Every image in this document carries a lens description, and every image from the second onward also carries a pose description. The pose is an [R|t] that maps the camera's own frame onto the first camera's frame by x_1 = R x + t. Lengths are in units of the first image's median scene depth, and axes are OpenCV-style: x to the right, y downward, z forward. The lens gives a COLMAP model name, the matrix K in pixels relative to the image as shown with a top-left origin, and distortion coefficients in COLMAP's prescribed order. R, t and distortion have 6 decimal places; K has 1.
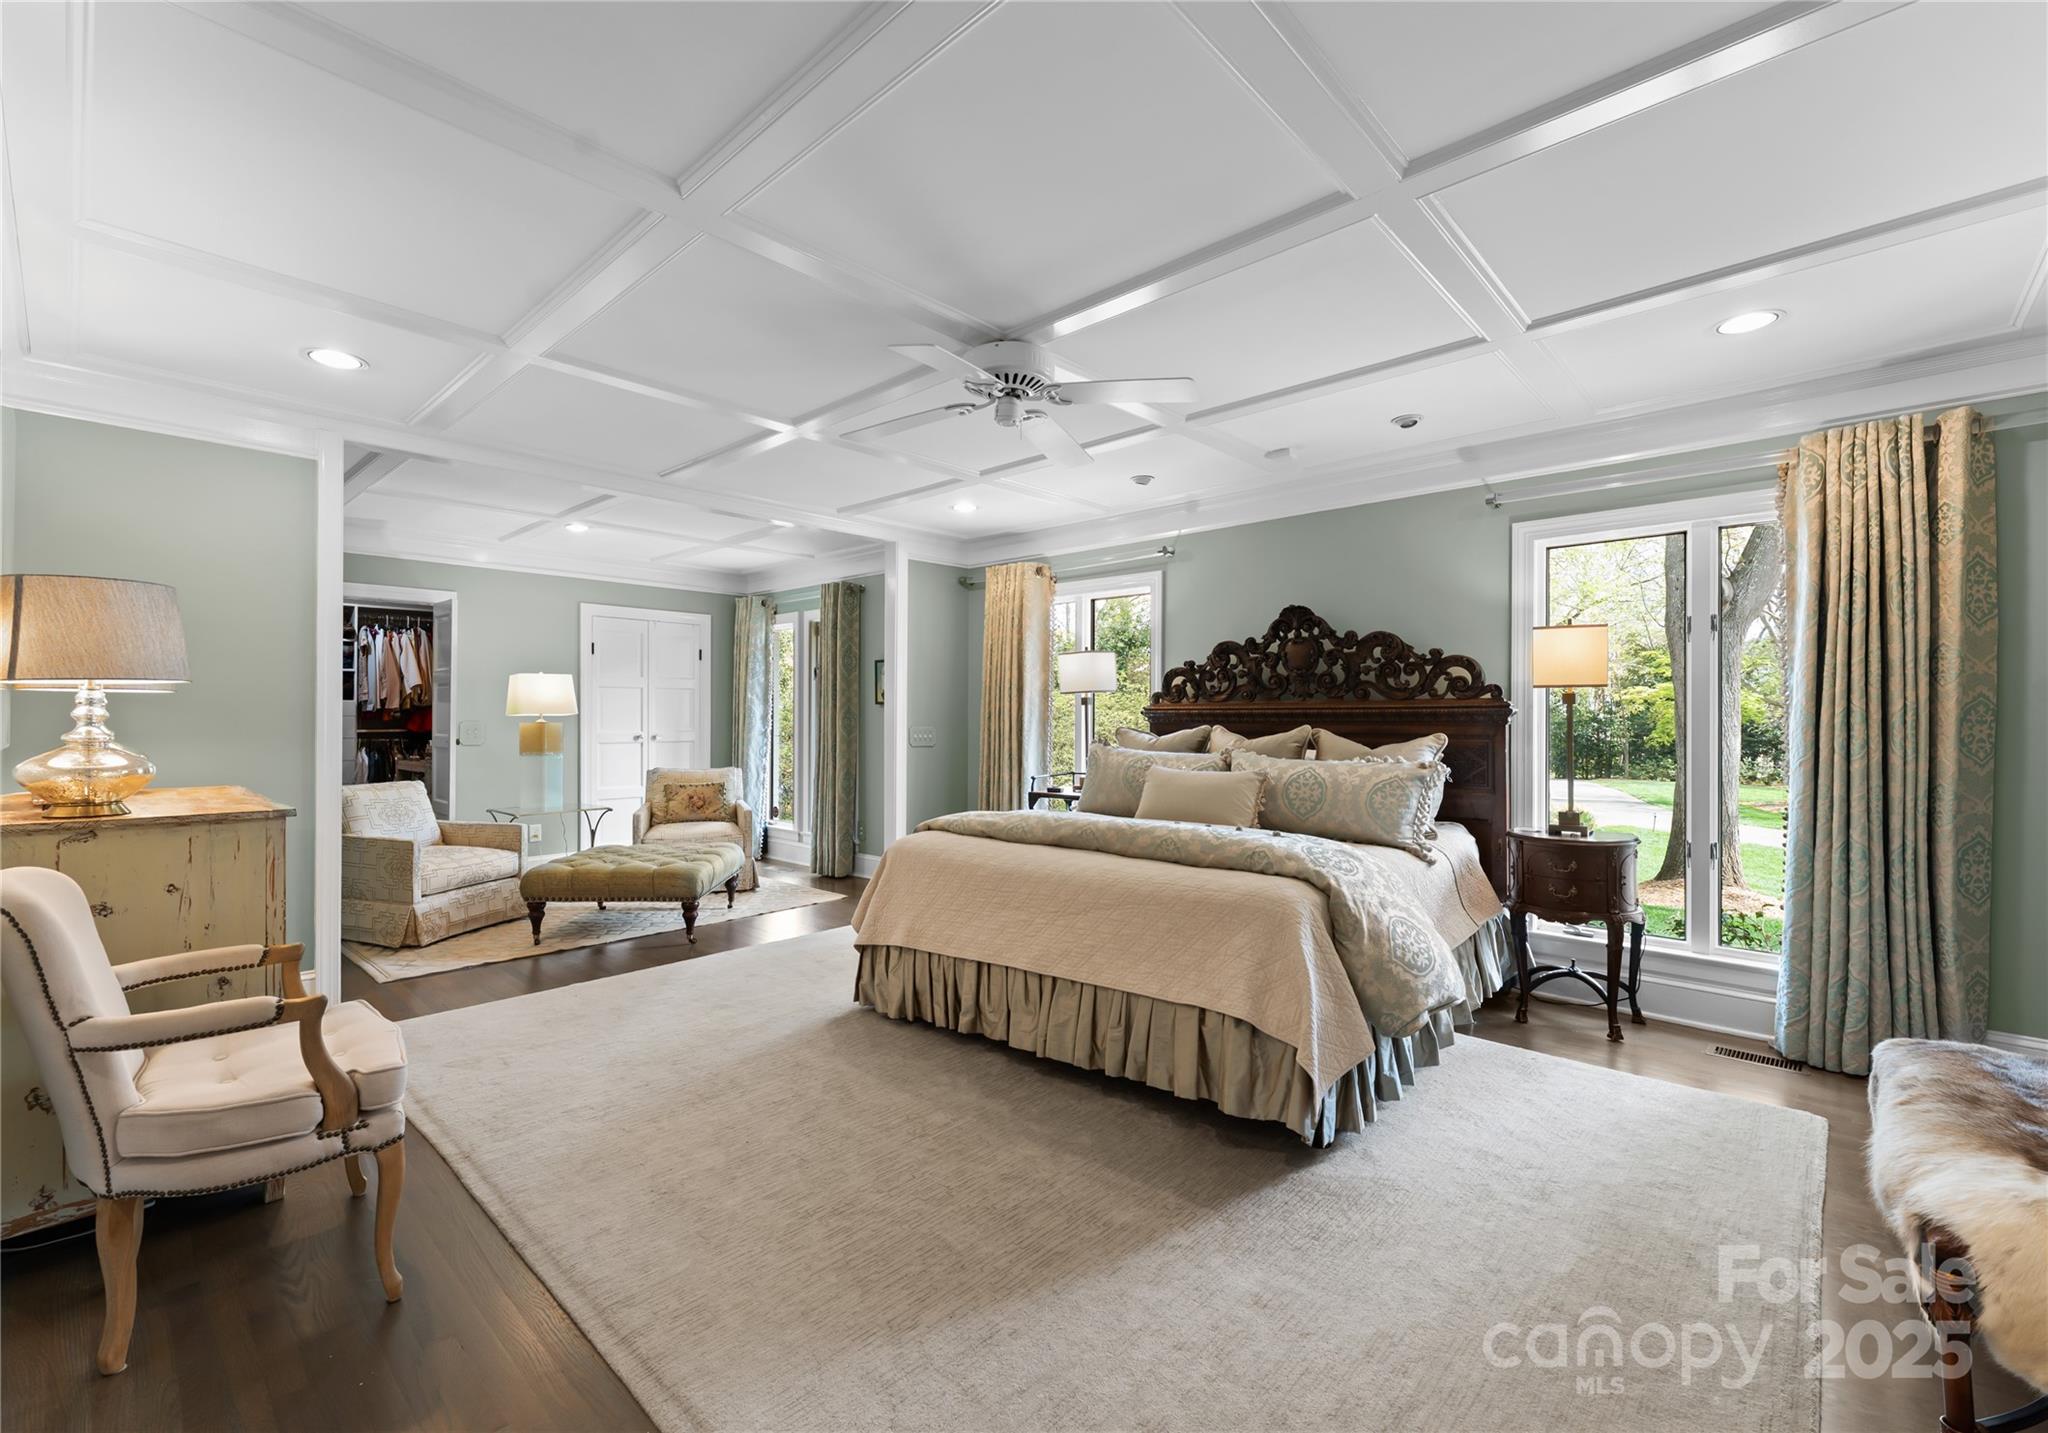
lens RADIAL K [[880.0, 0, 1018.8], [0, 880.0, 708.6], [0, 0, 1]] dist [-0.001898, -0.000322]
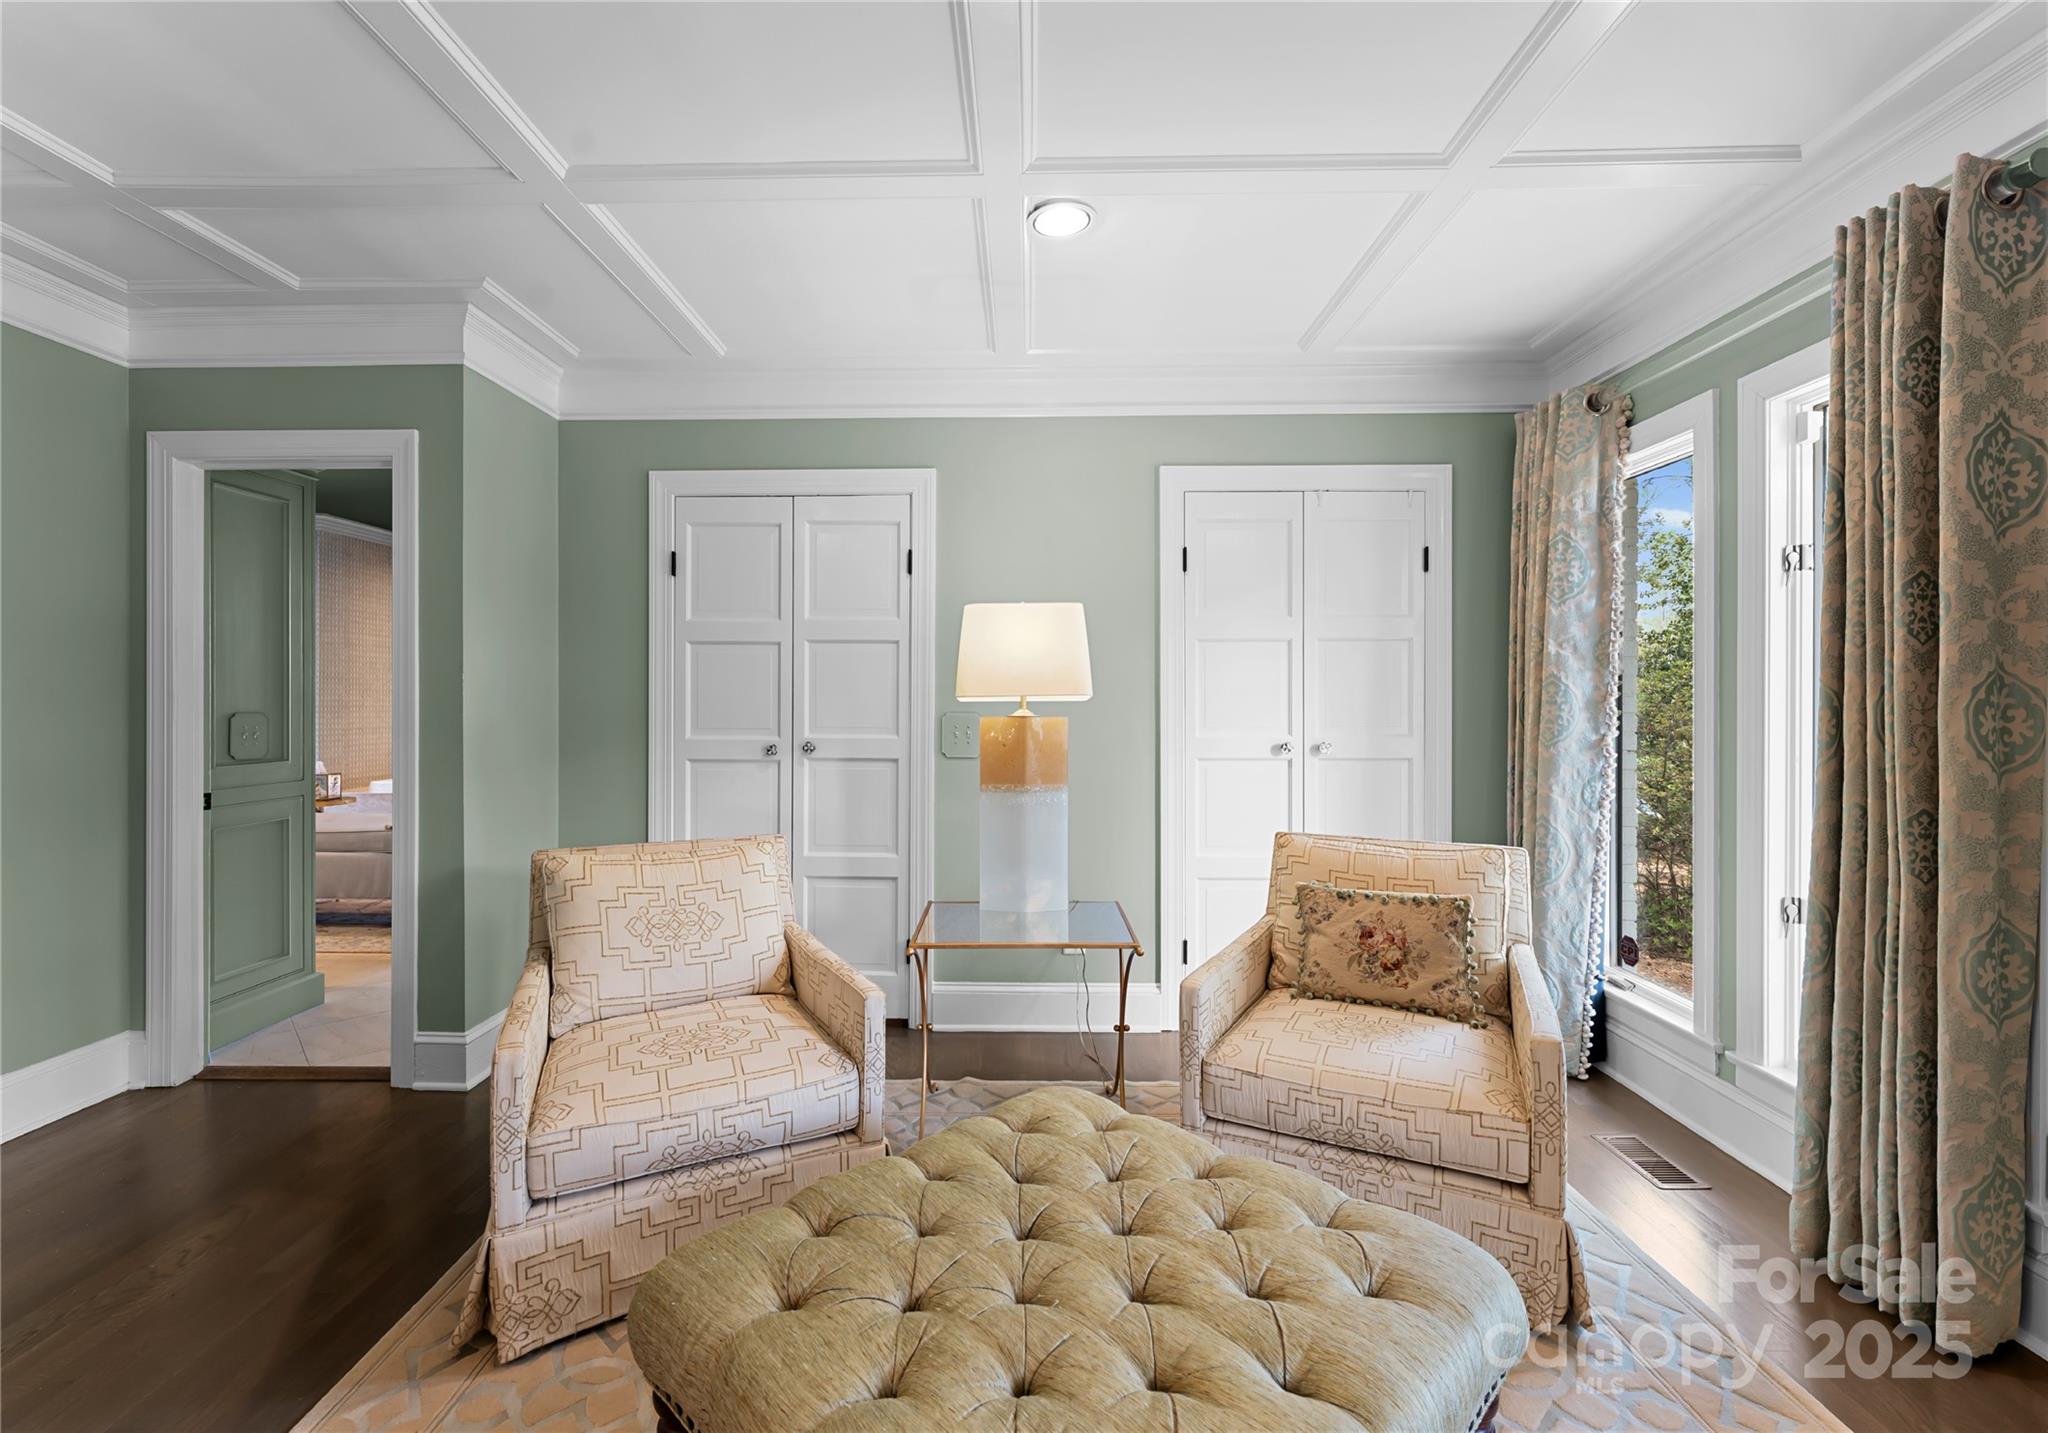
lens RADIAL K [[880.0, 0, 1018.8], [0, 880.0, 708.6], [0, 0, 1]] dist [-0.001898, -0.000322]
pose [[0.665758, 0.003355, -0.746160, -0.181686], [0.007959, 0.999901, 0.011597, 0.005766], [0.746125, -0.013659, 0.665666, 0.592380]]
